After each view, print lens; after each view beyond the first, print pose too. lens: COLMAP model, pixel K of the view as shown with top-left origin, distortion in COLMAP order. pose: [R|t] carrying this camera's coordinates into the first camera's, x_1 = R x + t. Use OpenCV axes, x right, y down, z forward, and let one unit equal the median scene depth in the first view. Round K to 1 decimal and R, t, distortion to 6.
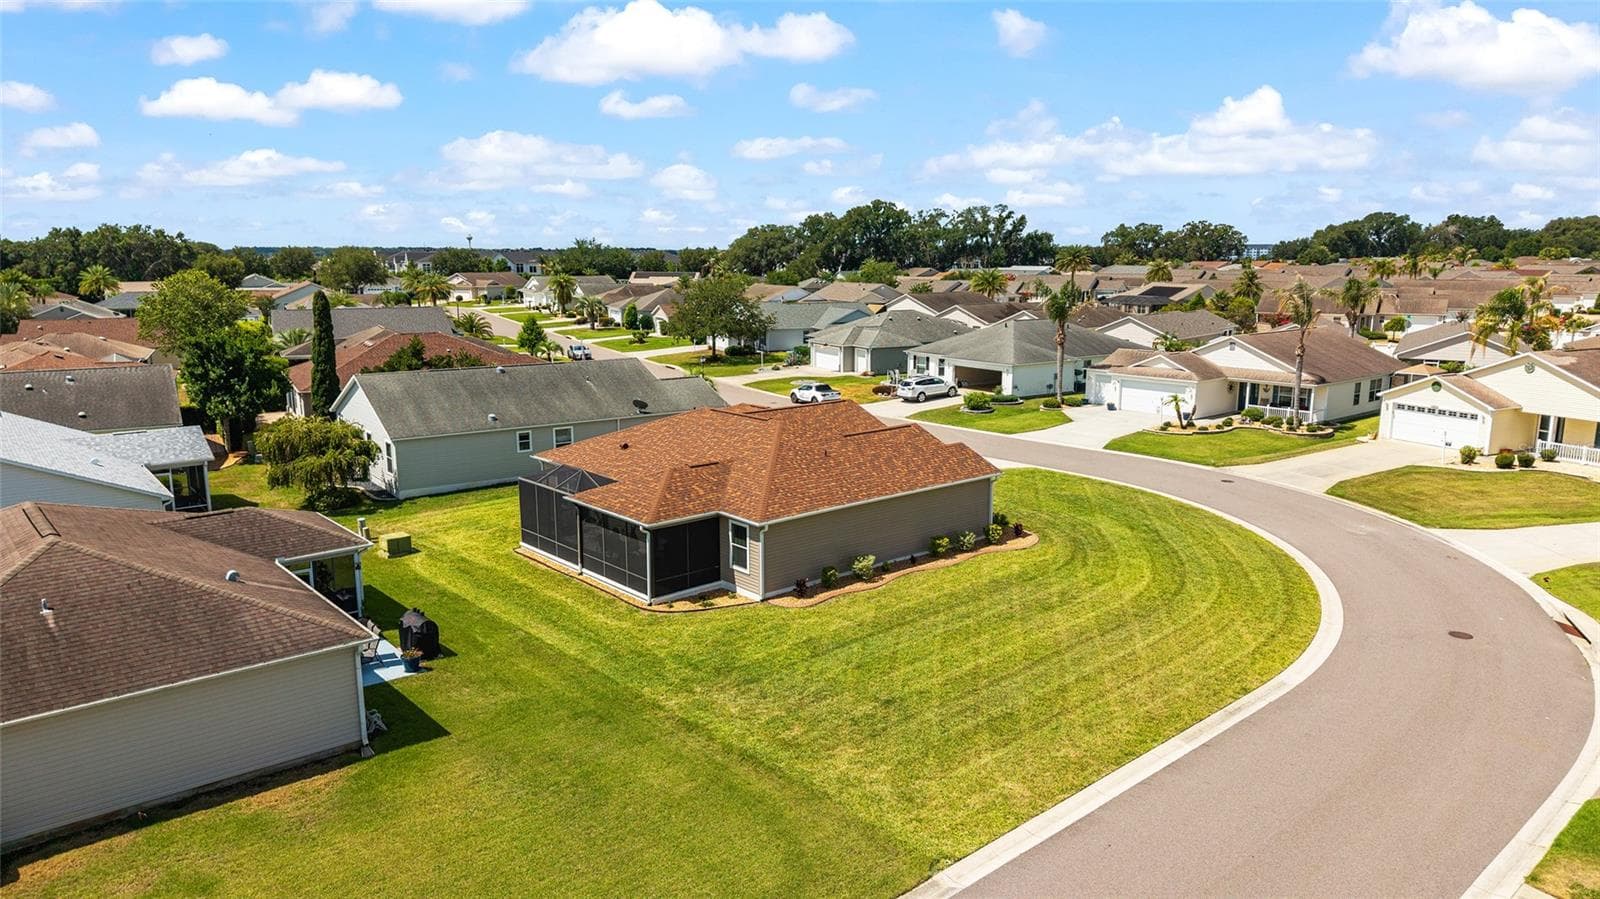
lens RADIAL K [[1063.3, 0, 800.0], [0, 1063.3, 449.5], [0, 0, 1]] dist [0.058113, -0.083296]
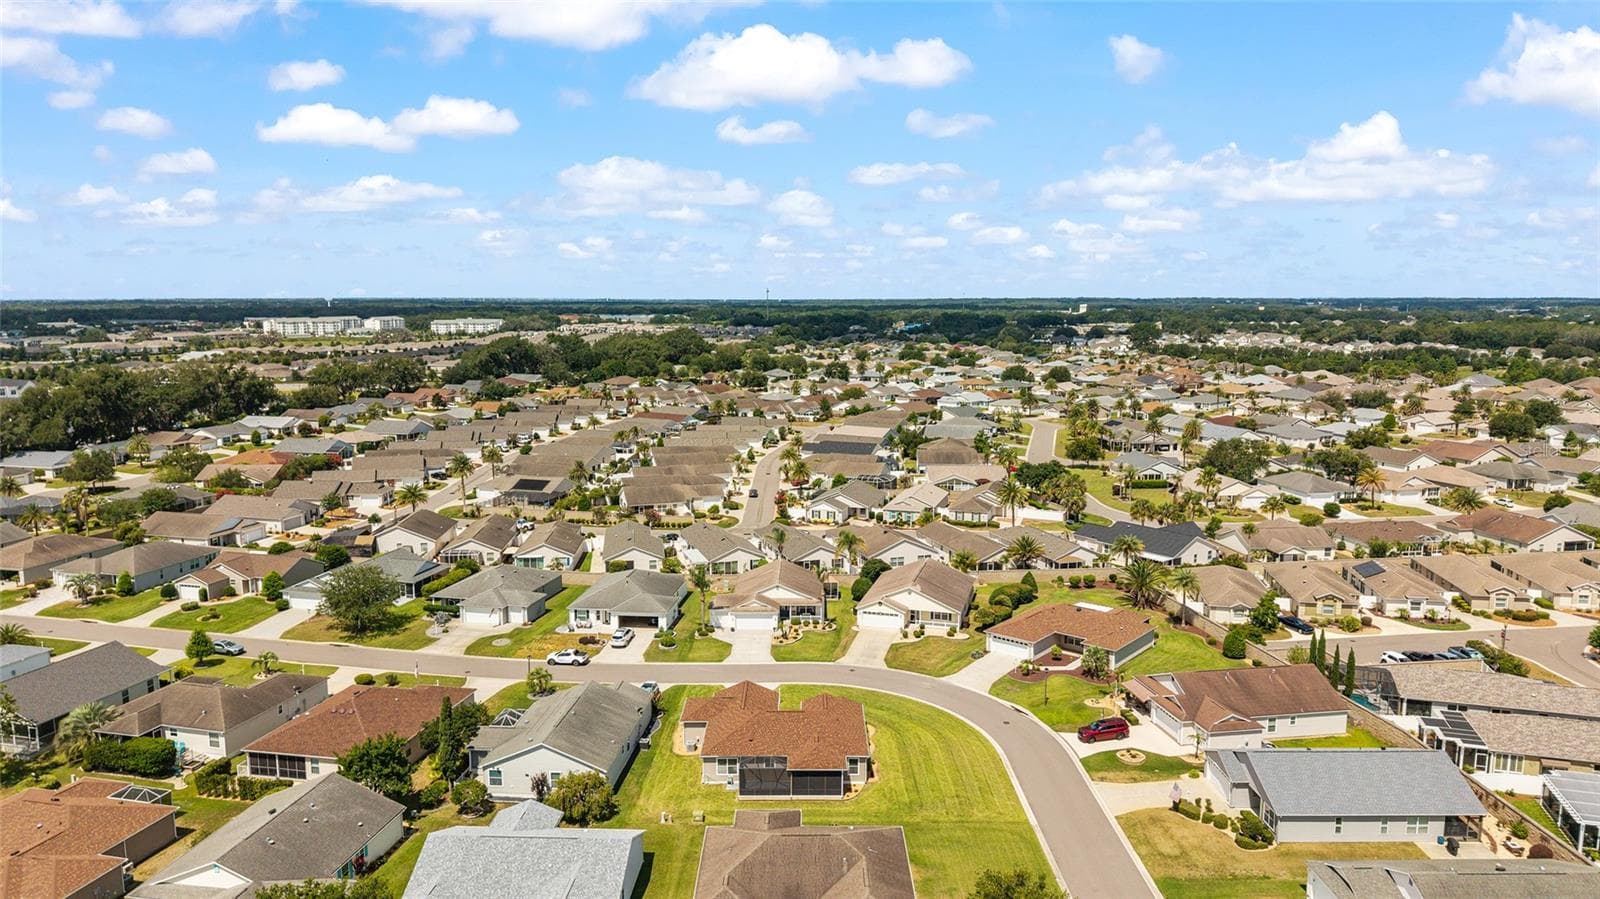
lens RADIAL K [[1063.3, 0, 800.0], [0, 1063.3, 449.5], [0, 0, 1]] dist [0.058113, -0.083296]
pose [[0.655270, -0.109769, 0.747376, -1.079242], [0.138639, 0.990056, 0.023858, -0.409763], [-0.742563, 0.087982, 0.663972, -0.411596]]
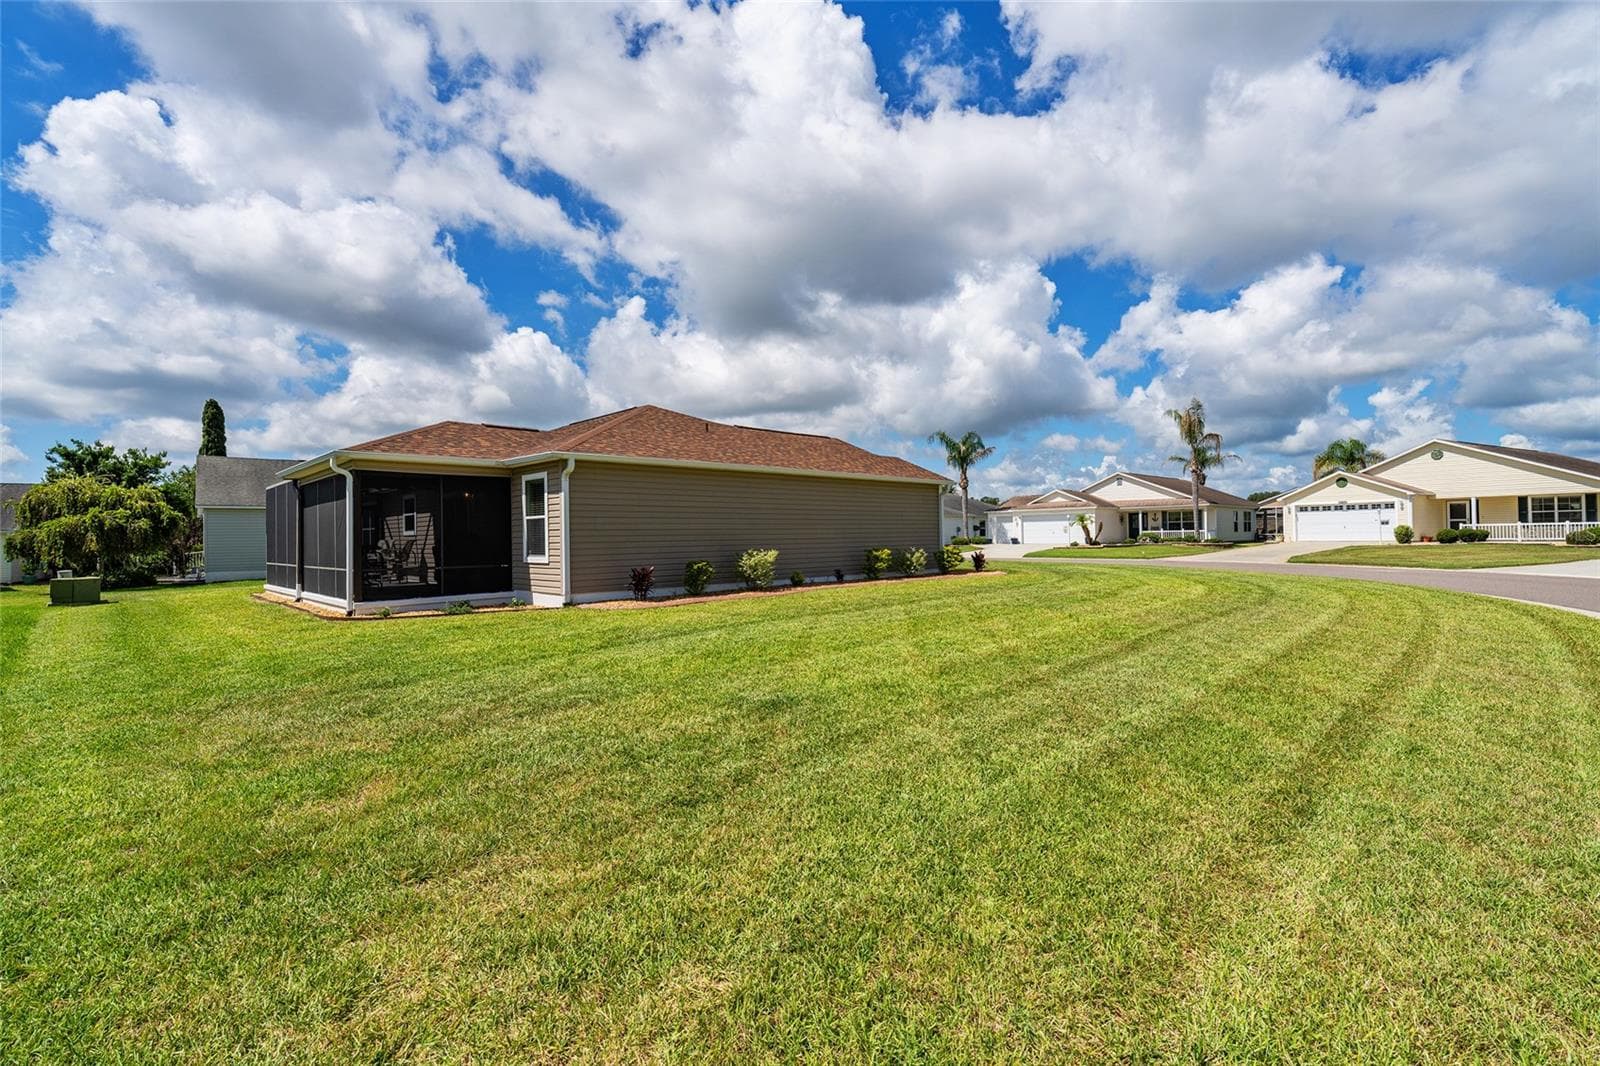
lens RADIAL K [[726.2, 0, 804.9], [0, 726.2, 531.2], [0, 0, 1]] dist [0.001074, 0.000259]
pose [[0.997609, -0.012430, 0.067980, 0.030516], [0.025150, 0.981539, -0.189600, 0.088743], [-0.064369, 0.190856, 0.979505, 0.308488]]
